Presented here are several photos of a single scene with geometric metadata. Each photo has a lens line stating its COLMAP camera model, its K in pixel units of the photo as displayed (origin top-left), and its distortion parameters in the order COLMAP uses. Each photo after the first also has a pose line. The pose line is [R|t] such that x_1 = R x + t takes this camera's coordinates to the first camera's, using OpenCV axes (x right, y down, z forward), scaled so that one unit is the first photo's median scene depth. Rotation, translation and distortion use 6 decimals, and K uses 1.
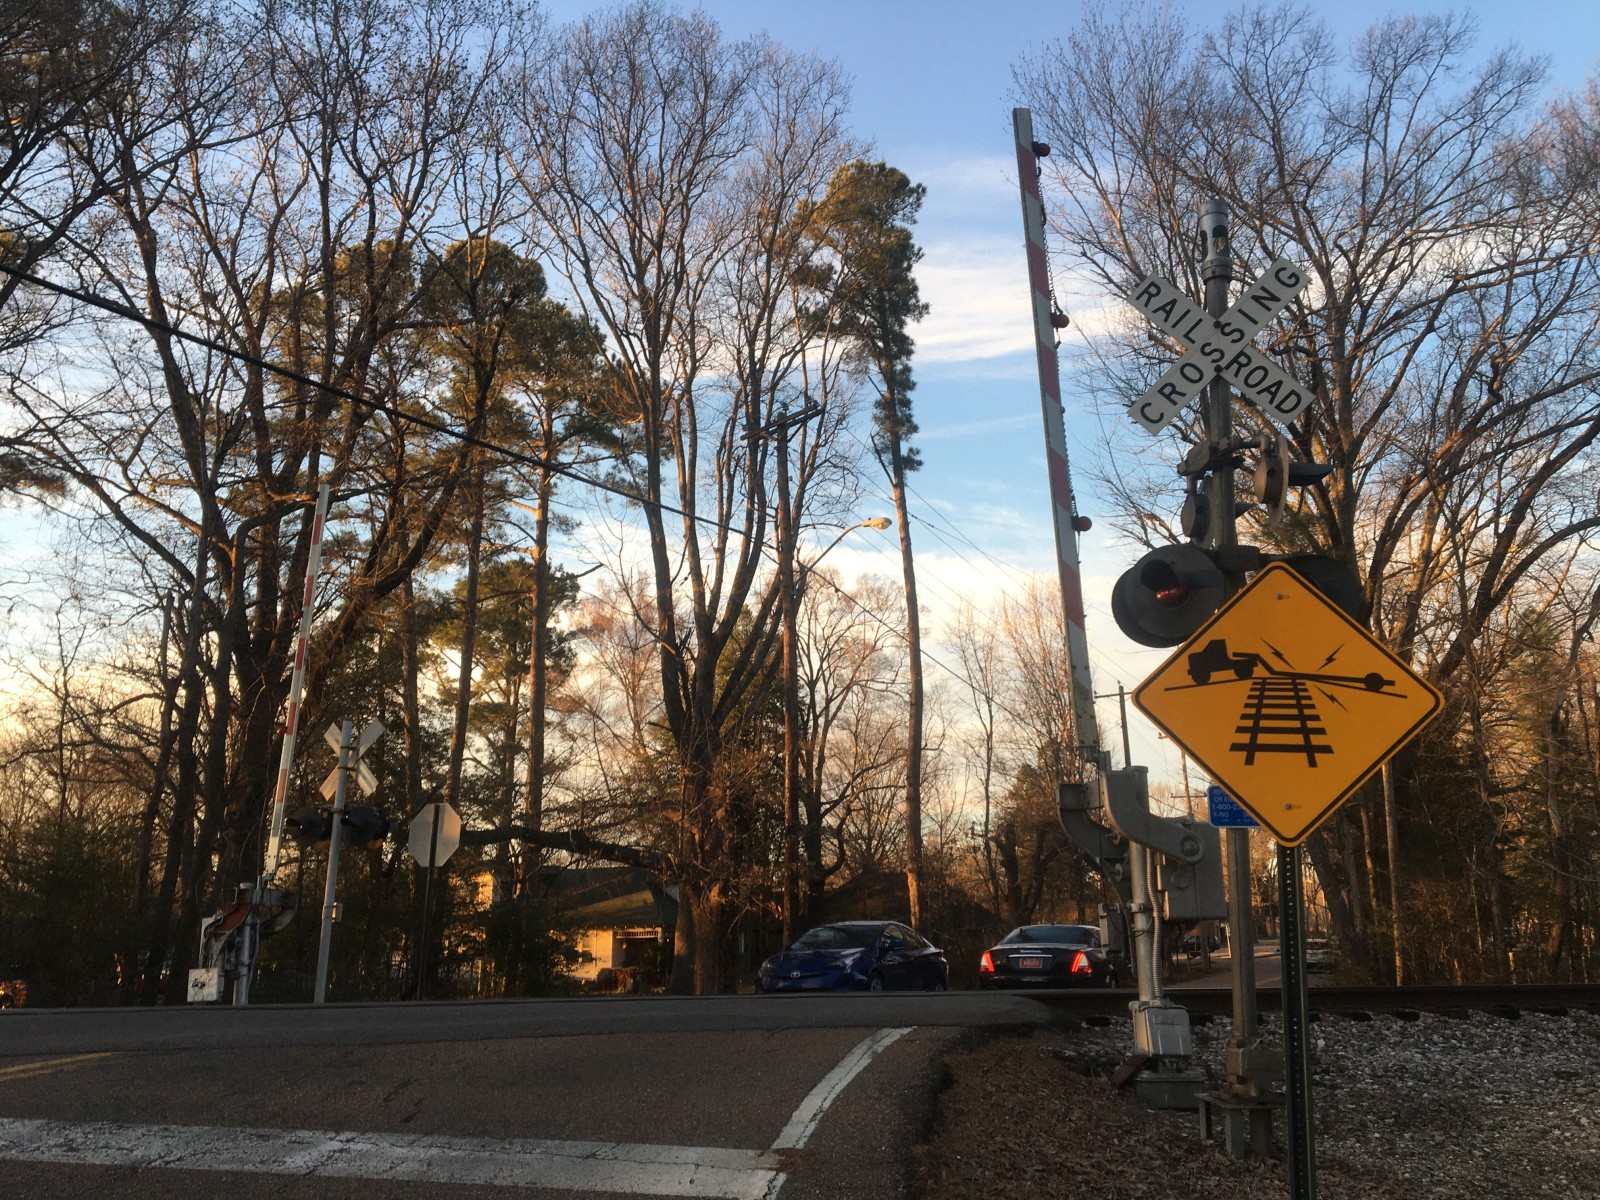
lens RADIAL K [[1313.4, 0, 787.1], [0, 1313.4, 596.7], [0, 0, 1]] dist [0.089814, -0.124024]
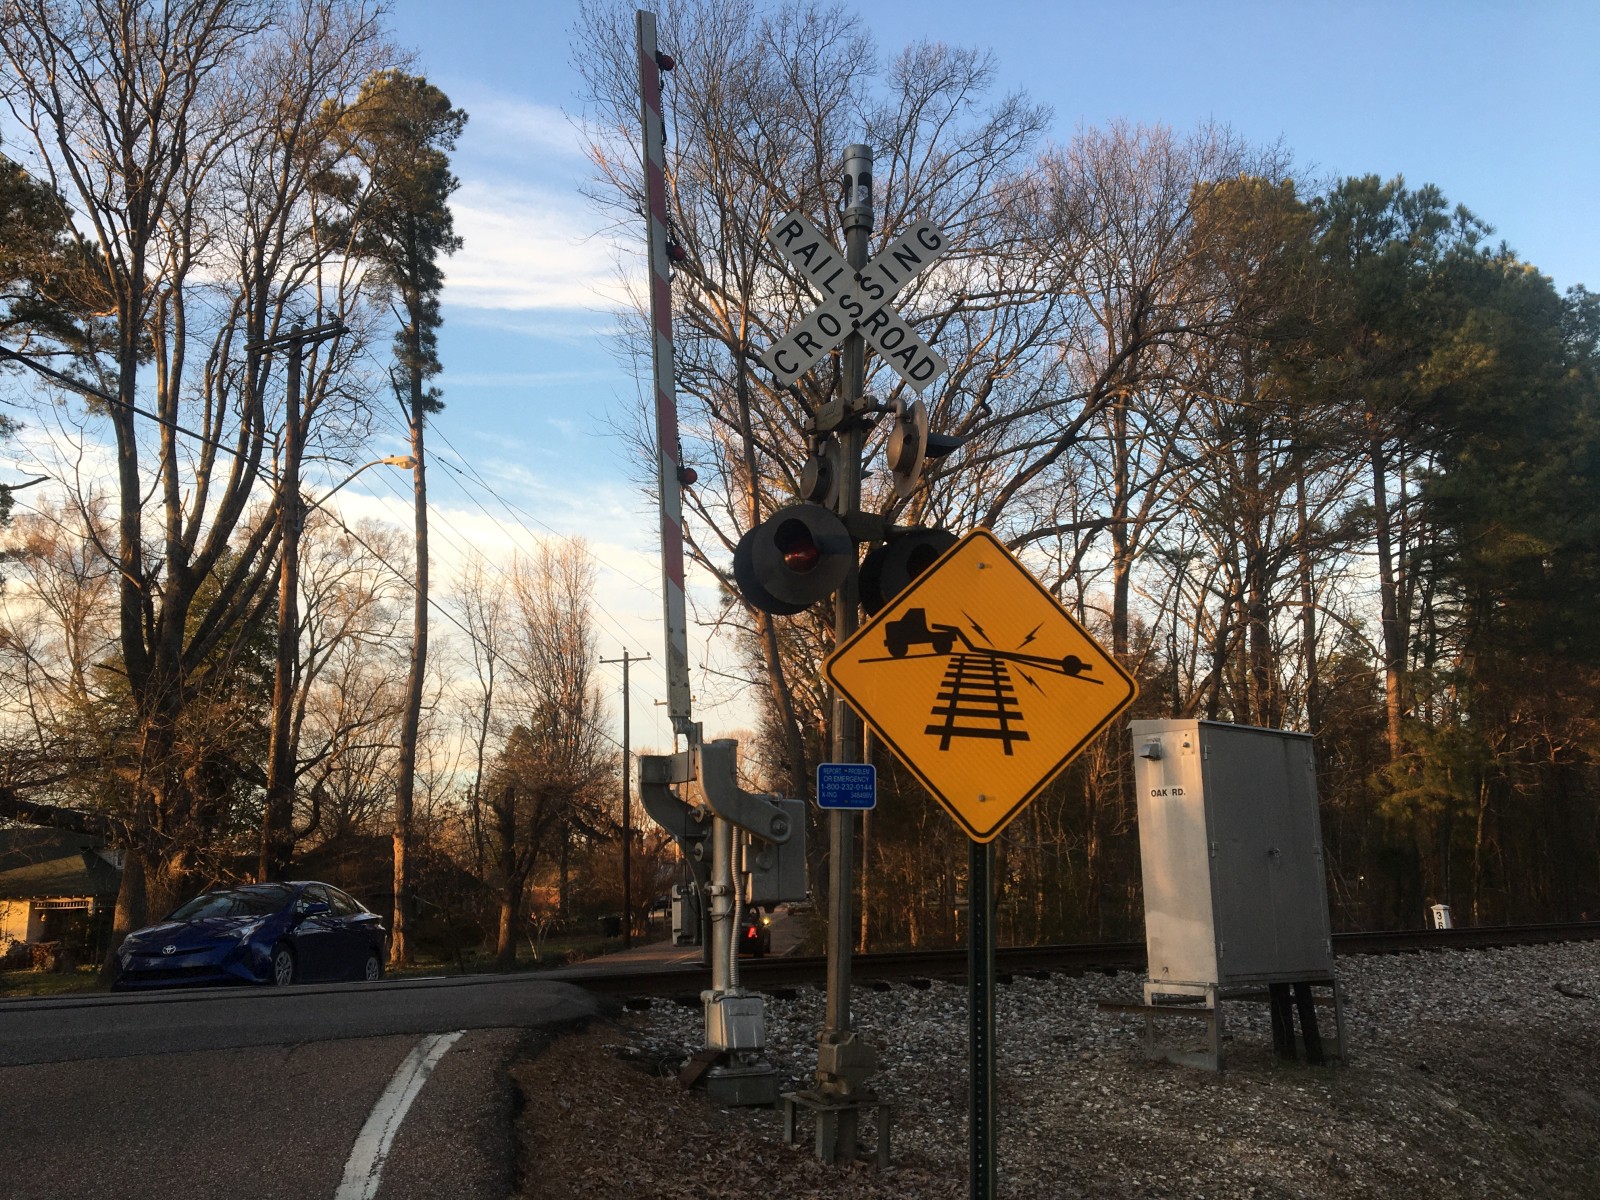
lens RADIAL K [[1324.4, 0, 778.4], [0, 1324.4, 593.3], [0, 0, 1]] dist [0.080943, -0.124706]
pose [[0.930611, 0.072852, 0.358687, -0.008948], [-0.082467, 0.996527, 0.011557, 0.002189], [-0.356599, -0.040335, 0.933386, 0.022593]]
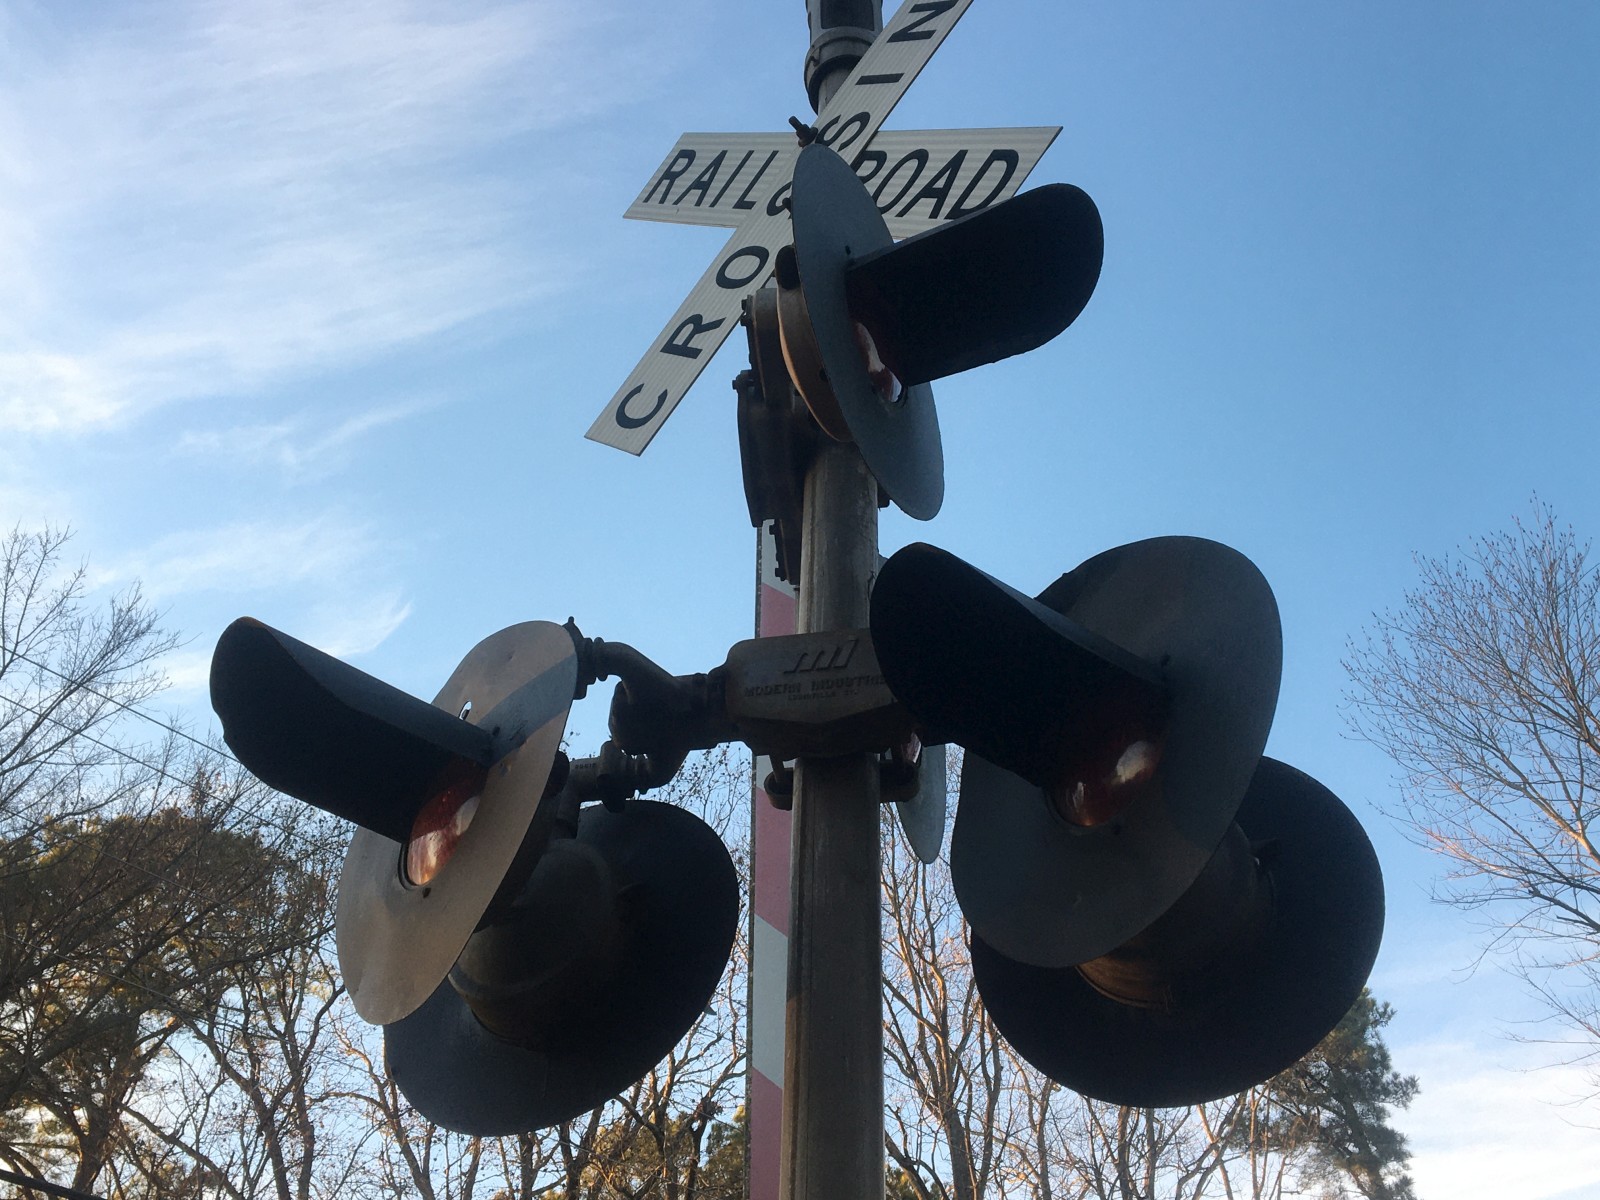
lens RADIAL K [[1658.7, 0, 800.0], [0, 1658.7, 600.0], [0, 0, 1]] dist [0.041599, -0.008690]
pose [[0.947631, -0.225903, -0.225751, 0.078075], [0.067946, 0.833292, -0.548641, 0.022890], [0.312056, 0.504571, 0.805003, 0.145667]]
